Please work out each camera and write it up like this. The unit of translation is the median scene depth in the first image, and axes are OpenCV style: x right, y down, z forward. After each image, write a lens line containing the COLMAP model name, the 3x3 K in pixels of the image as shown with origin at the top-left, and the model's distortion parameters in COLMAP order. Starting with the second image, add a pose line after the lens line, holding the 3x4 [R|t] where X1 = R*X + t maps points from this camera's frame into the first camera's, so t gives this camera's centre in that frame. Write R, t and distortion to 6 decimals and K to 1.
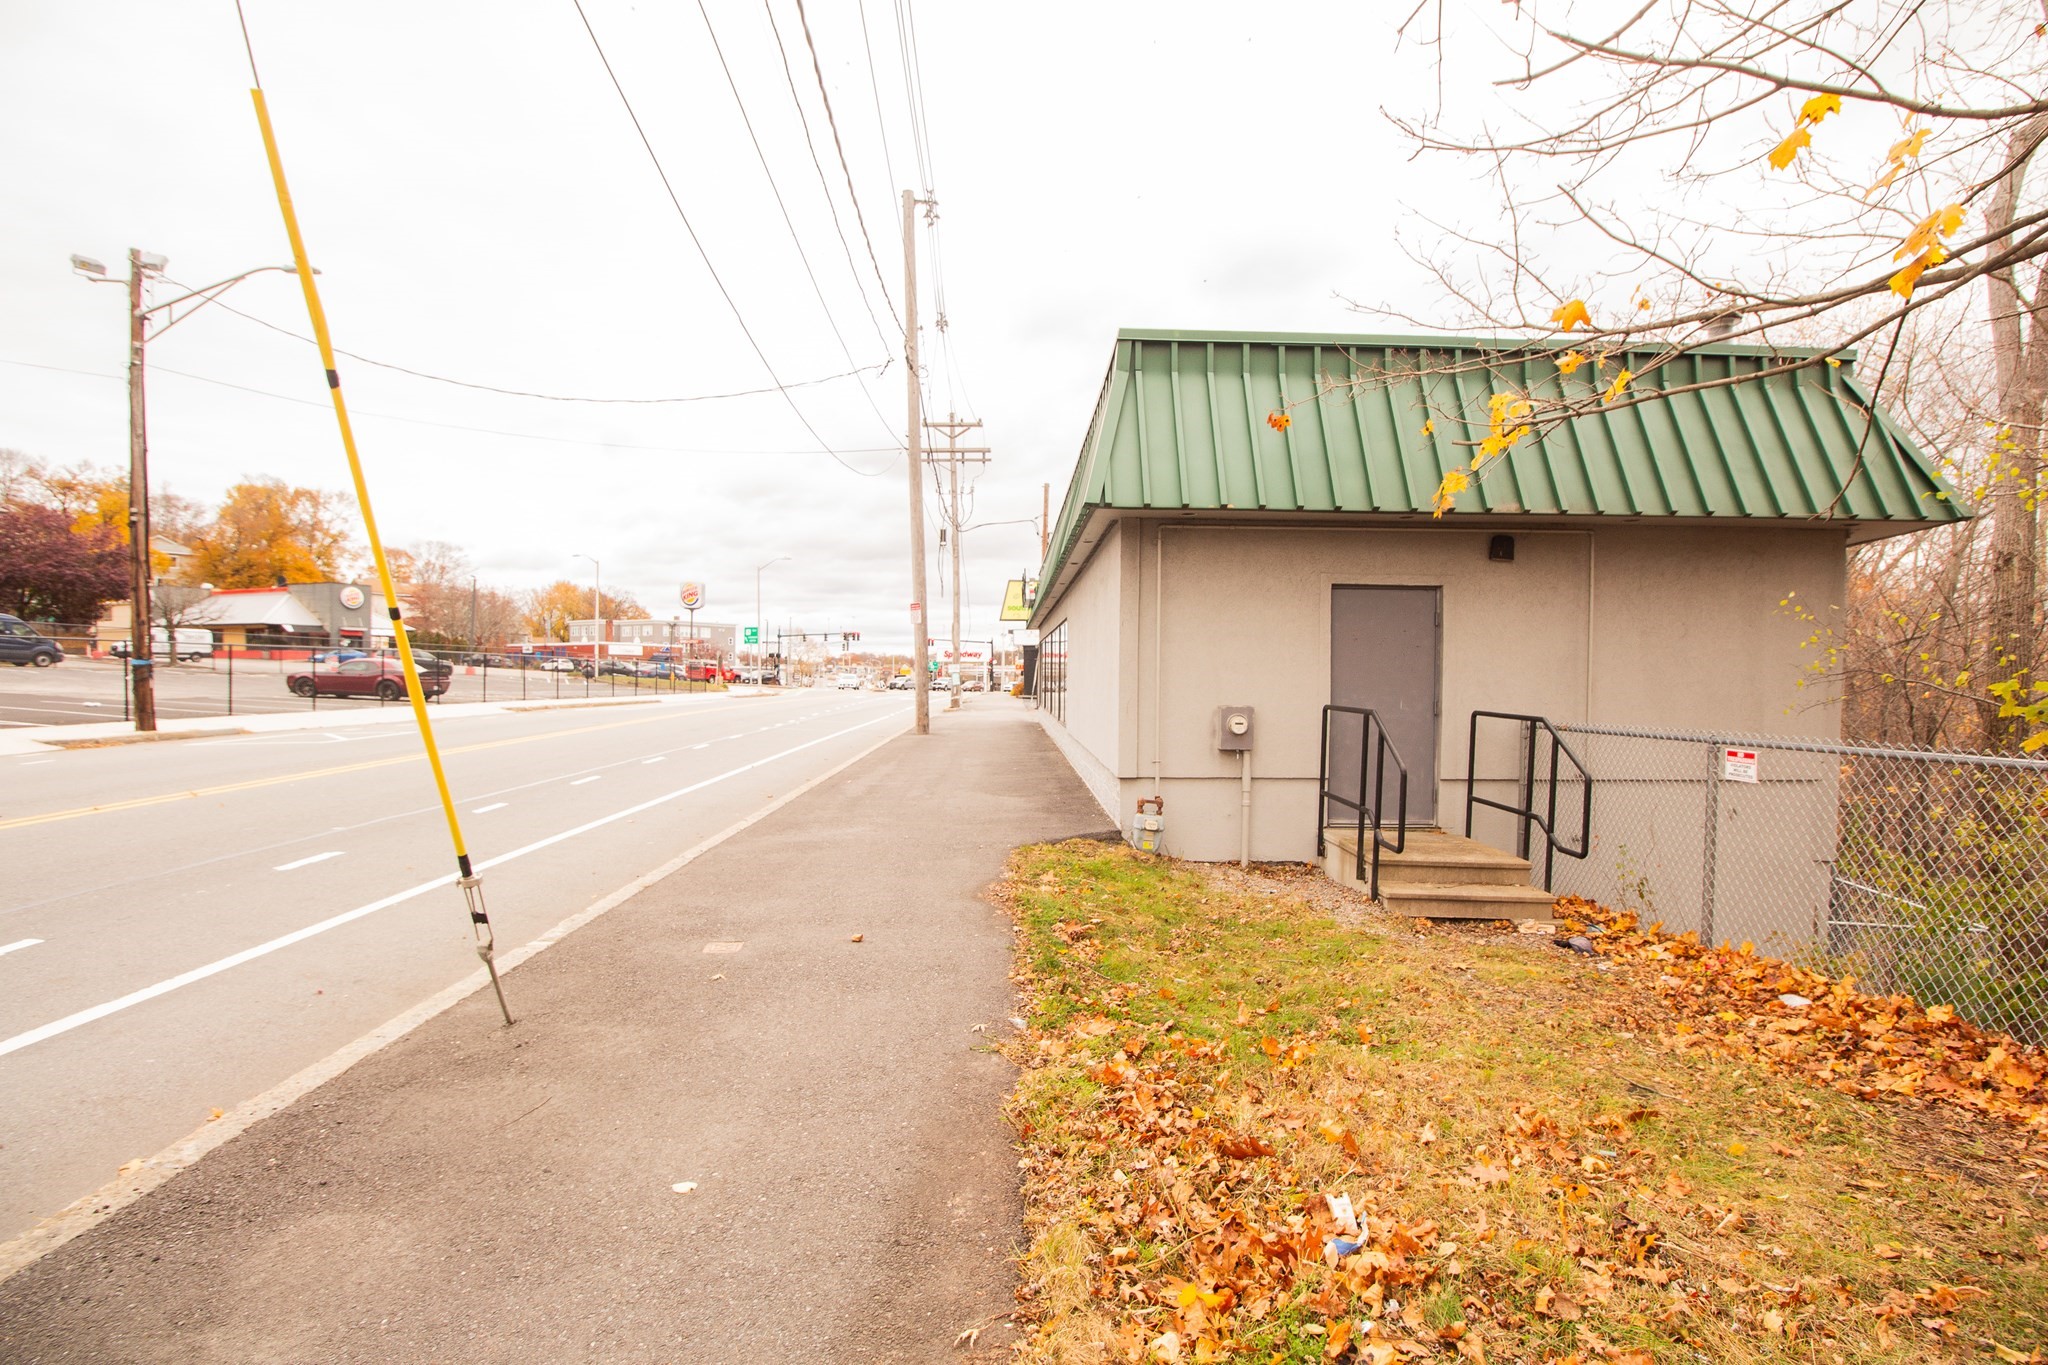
lens RADIAL K [[944.9, 0, 1036.4], [0, 944.9, 669.0], [0, 0, 1]] dist [0.001116, -0.013088]
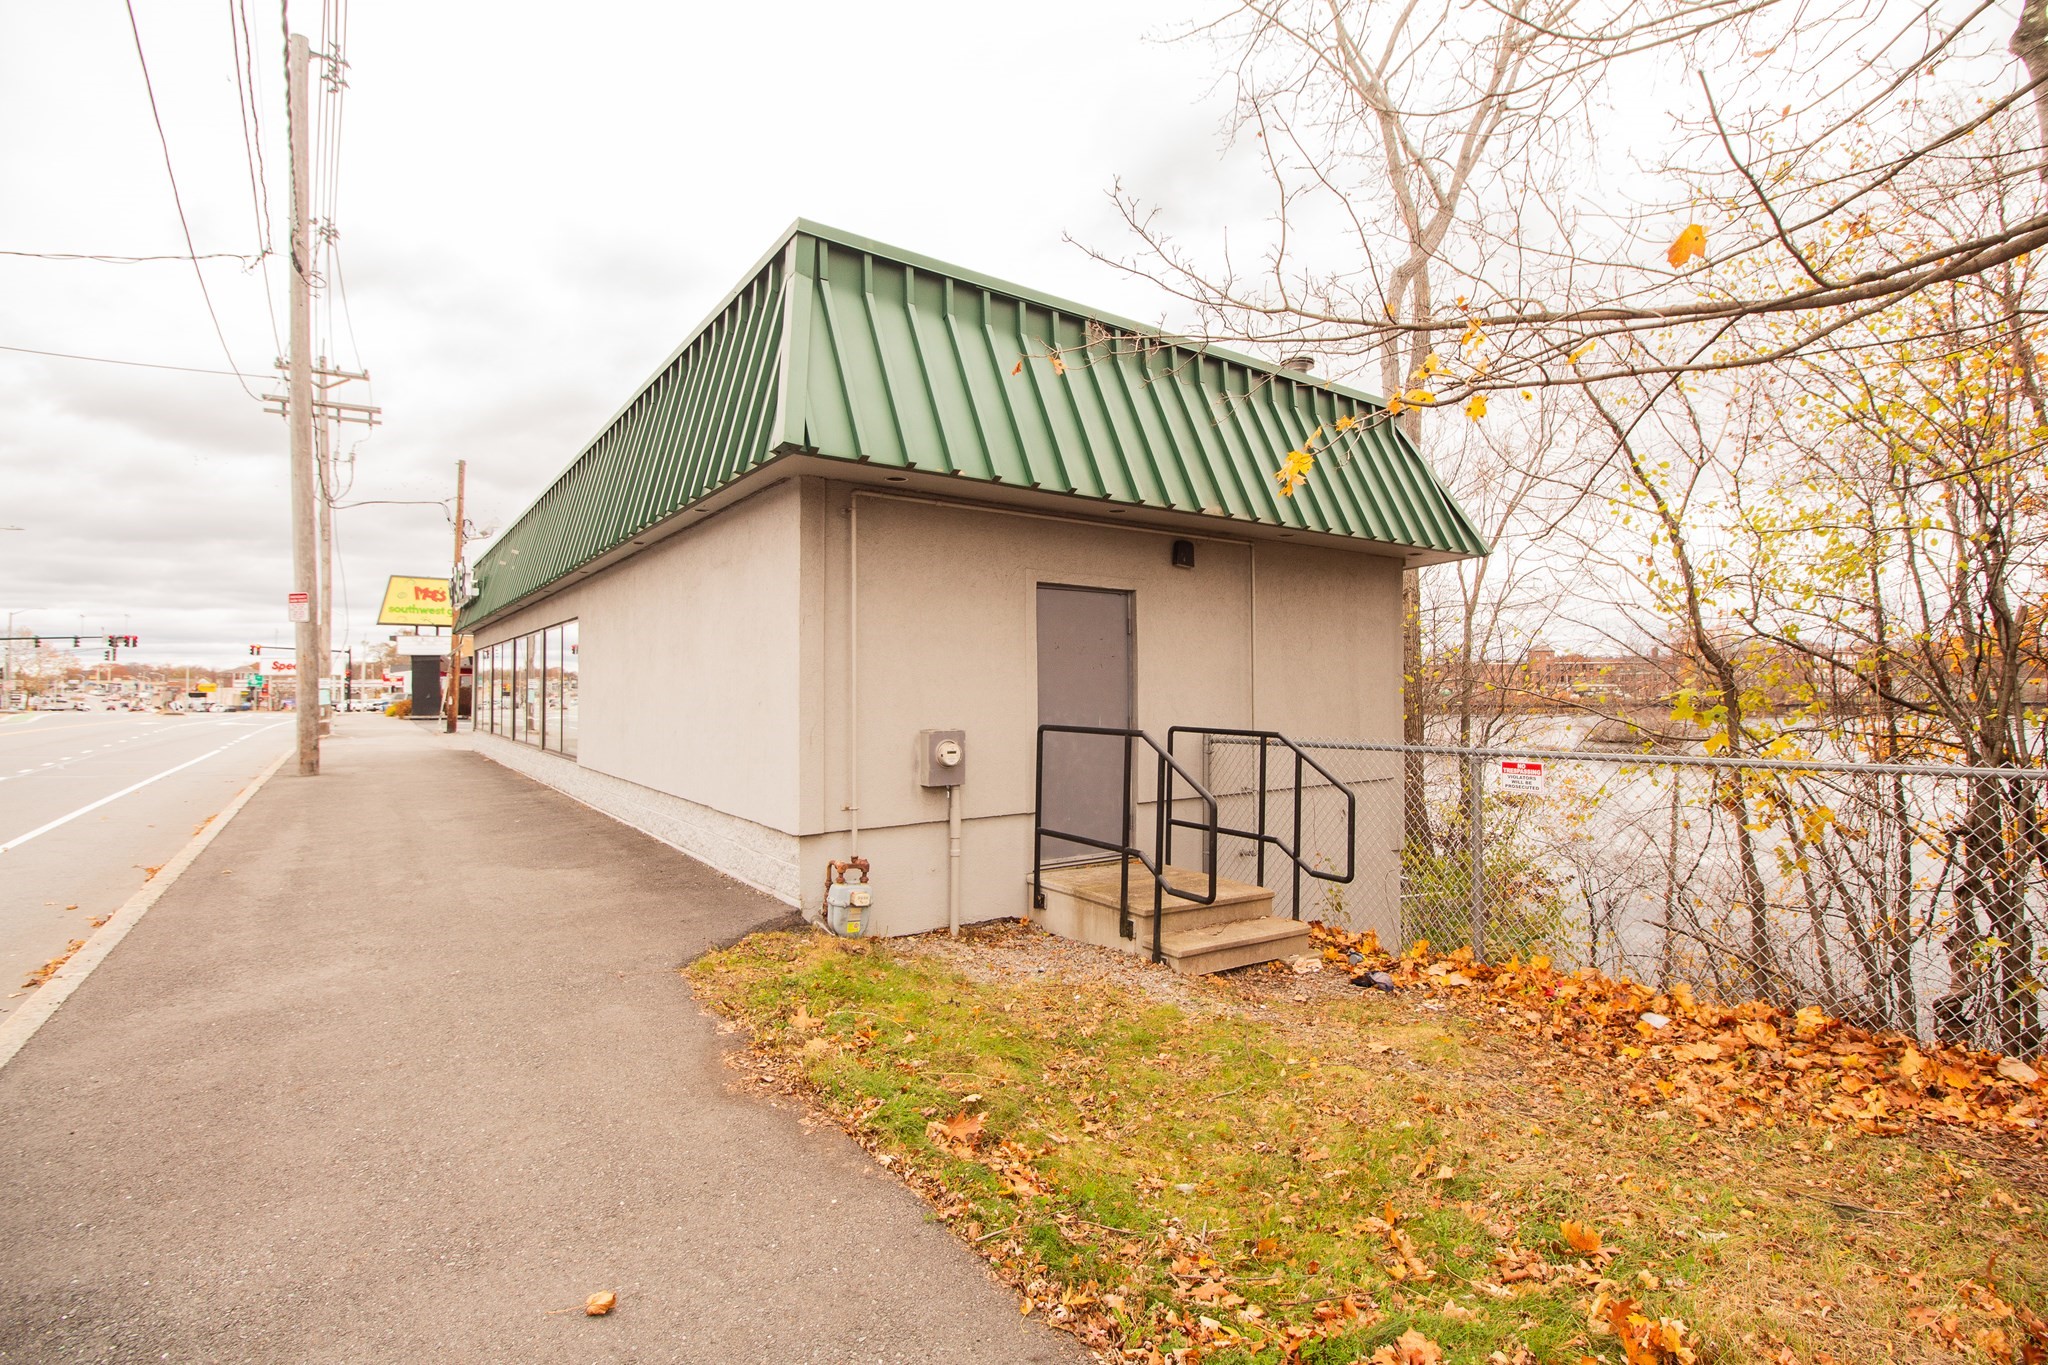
lens RADIAL K [[935.2, 0, 1023.6], [0, 935.2, 651.9], [0, 0, 1]] dist [0.002405, -0.013050]
pose [[0.836540, 0.011733, 0.547780, -0.161597], [0.005653, 0.999533, -0.030041, -0.001975], [-0.547876, 0.028227, 0.836083, 0.313629]]
